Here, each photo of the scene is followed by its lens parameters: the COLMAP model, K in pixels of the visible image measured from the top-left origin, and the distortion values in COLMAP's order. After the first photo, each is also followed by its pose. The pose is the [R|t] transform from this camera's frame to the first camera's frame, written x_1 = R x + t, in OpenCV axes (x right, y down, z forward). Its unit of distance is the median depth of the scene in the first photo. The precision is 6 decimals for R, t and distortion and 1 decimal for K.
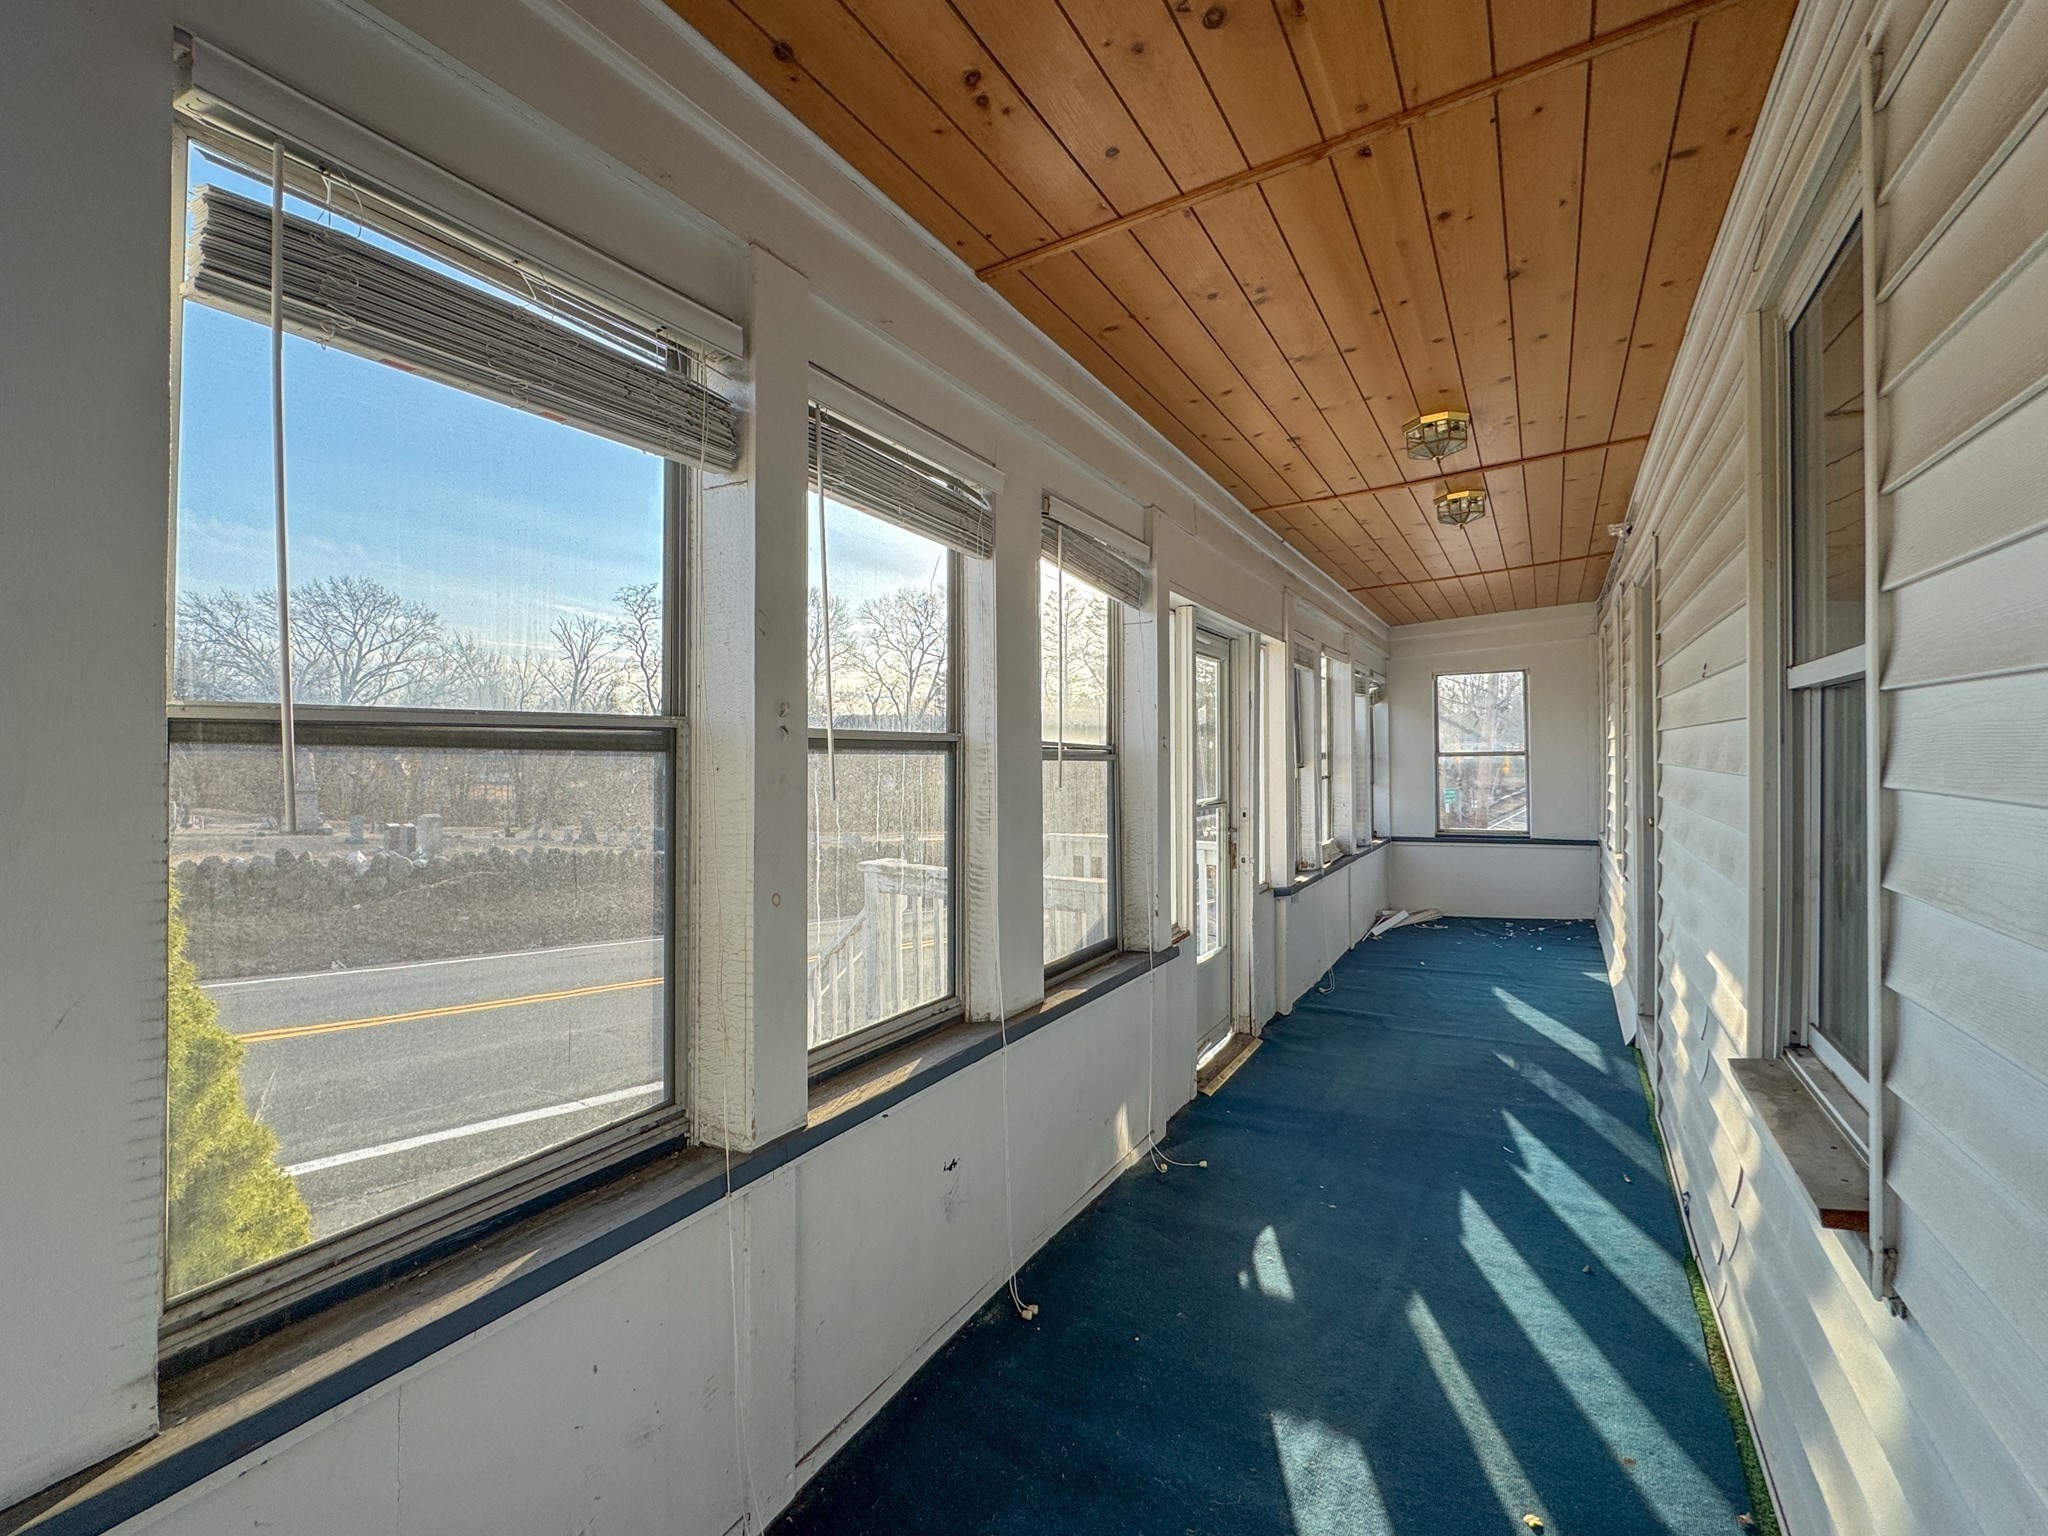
lens RADIAL K [[830.3, 0, 1024.0], [0, 830.3, 768.0], [0, 0, 1]] dist [-0.000661, -0.000136]
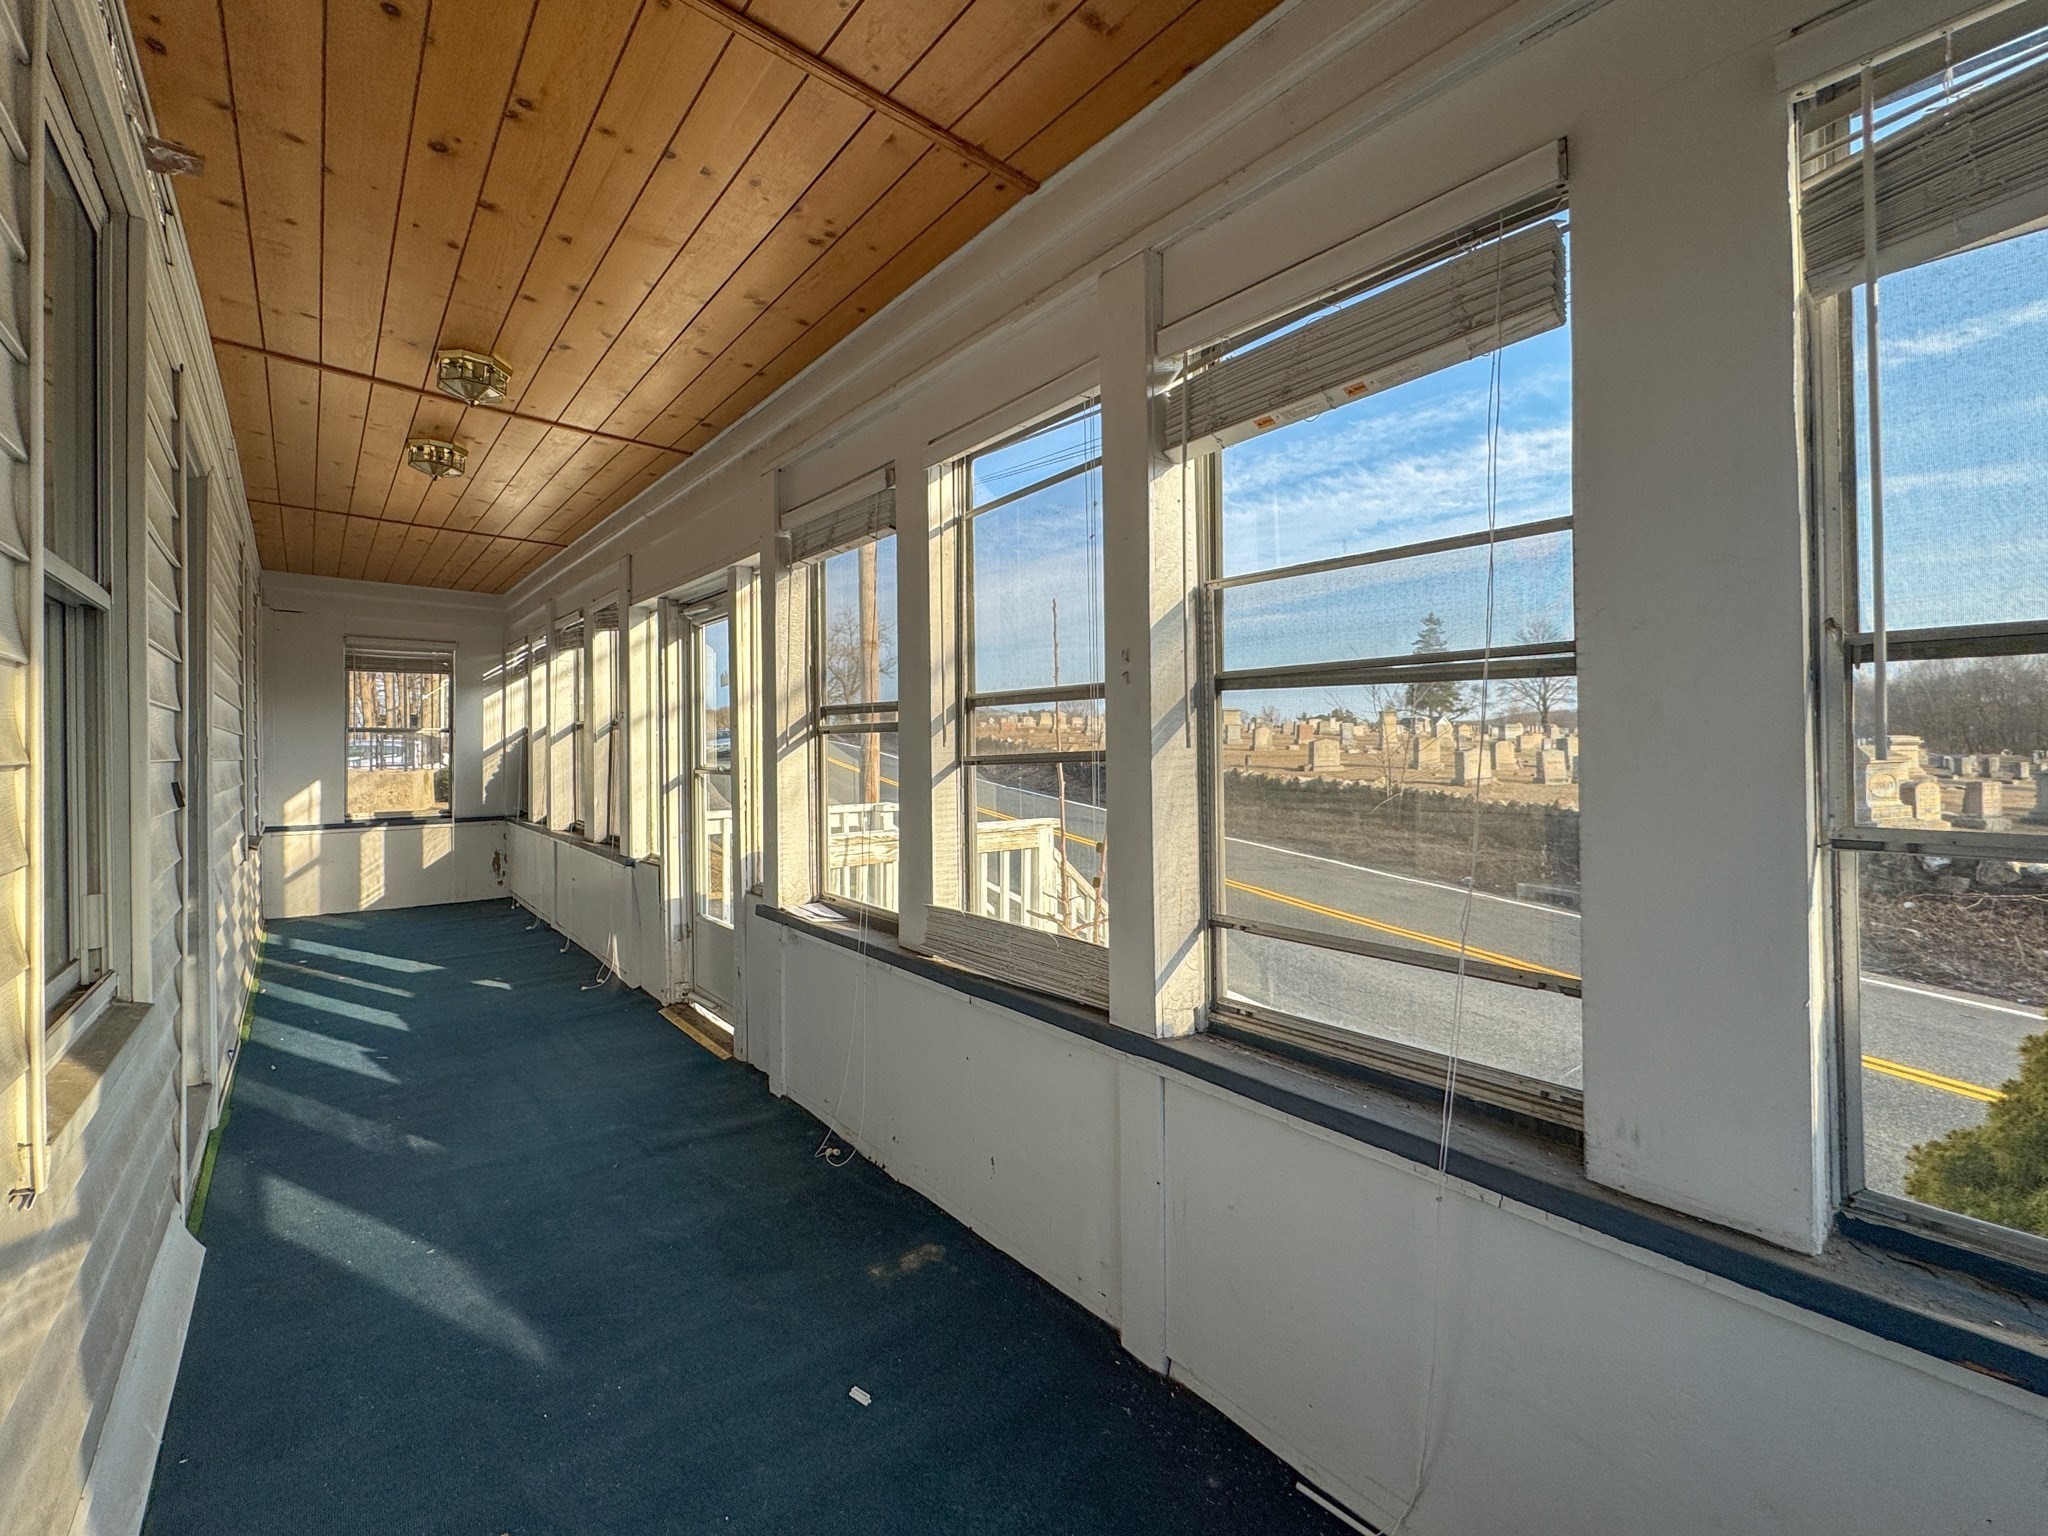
lens RADIAL K [[830.3, 0, 1024.0], [0, 830.3, 768.0], [0, 0, 1]] dist [-0.000661, -0.000136]
pose [[-0.301047, 0.028095, -0.953195, 1.187798], [-0.009231, 0.999433, 0.032373, 0.006829], [0.953565, 0.018545, -0.300617, 1.845973]]
